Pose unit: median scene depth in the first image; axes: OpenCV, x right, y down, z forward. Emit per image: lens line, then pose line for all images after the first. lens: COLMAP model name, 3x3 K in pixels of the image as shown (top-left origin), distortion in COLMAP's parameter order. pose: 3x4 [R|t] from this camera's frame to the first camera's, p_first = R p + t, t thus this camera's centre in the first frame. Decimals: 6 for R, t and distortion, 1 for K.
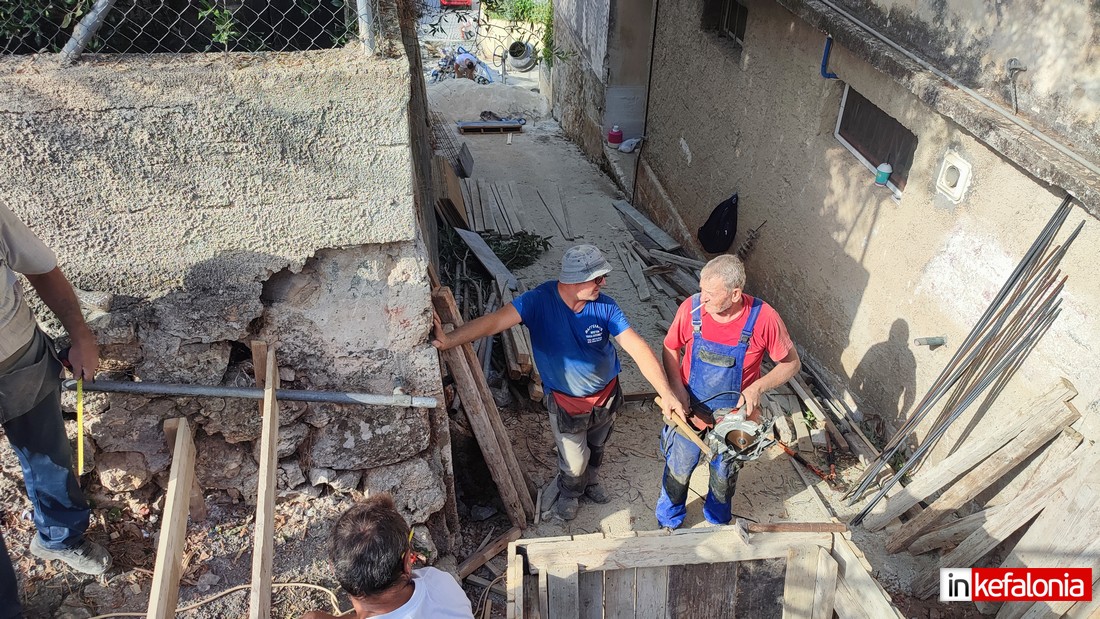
lens RADIAL K [[791.6, 0, 549.9], [0, 791.6, 325.8], [0, 0, 1]] dist [0.033646, -0.027624]
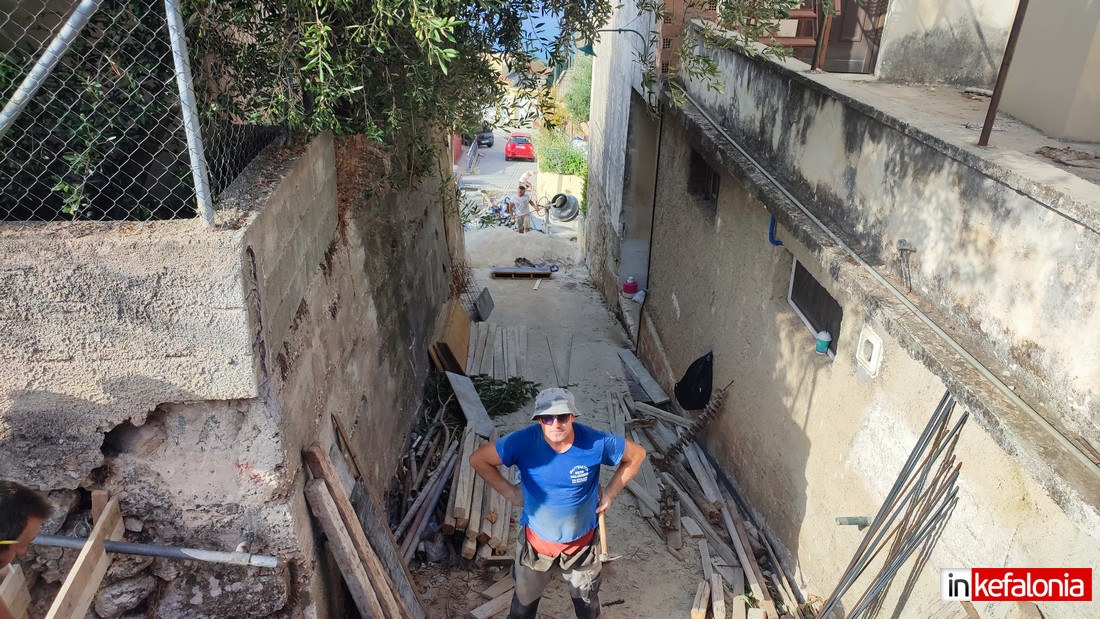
lens RADIAL K [[791.6, 0, 549.9], [0, 791.6, 325.8], [0, 0, 1]] dist [0.033646, -0.027624]
pose [[0.995771, 0.036539, -0.084291, 0.212242], [-0.050590, 0.983951, -0.171118, -0.031922], [0.076686, 0.174659, 0.981638, 0.005137]]
